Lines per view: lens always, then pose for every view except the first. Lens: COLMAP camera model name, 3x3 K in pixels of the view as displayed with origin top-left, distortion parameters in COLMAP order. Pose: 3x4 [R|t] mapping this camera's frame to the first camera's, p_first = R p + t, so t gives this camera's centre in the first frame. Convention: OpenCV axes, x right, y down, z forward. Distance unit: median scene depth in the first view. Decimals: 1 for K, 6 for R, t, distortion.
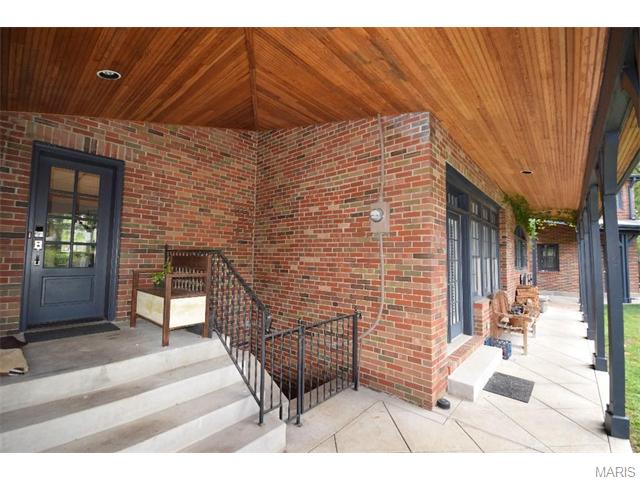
lens RADIAL K [[278.5, 0, 320.0], [0, 278.5, 240.0], [0, 0, 1]] dist [-0.001385, -0.000726]
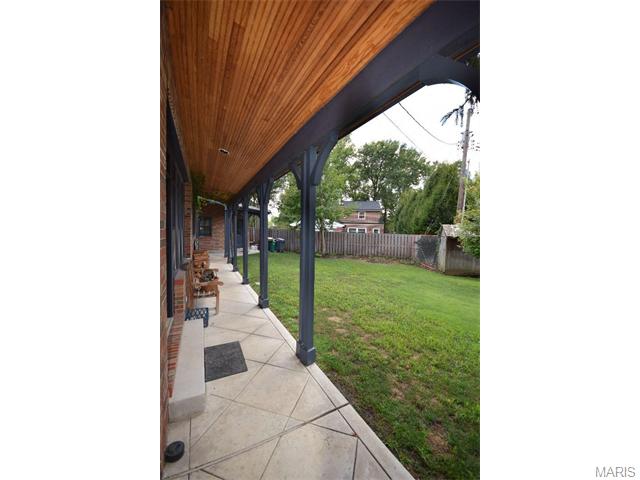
lens RADIAL K [[211.1, 0, 320.0], [0, 211.1, 240.0], [0, 0, 1]] dist [-0.000104, 0.000005]
pose [[0.325936, -0.042298, 0.944445, 0.098089], [-0.084362, 0.993712, 0.073618, 0.014653], [-0.941620, -0.103670, 0.320318, 0.505971]]
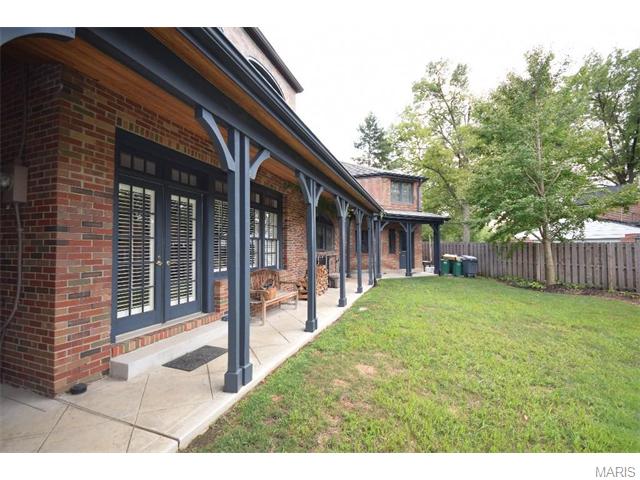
lens RADIAL K [[278.5, 0, 320.0], [0, 278.5, 240.0], [0, 0, 1]] dist [-0.001385, -0.000726]
pose [[0.928642, -0.002676, 0.370967, 0.760662], [-0.011069, 0.999329, 0.034918, 0.048101], [-0.370812, -0.036533, 0.927989, -0.122723]]
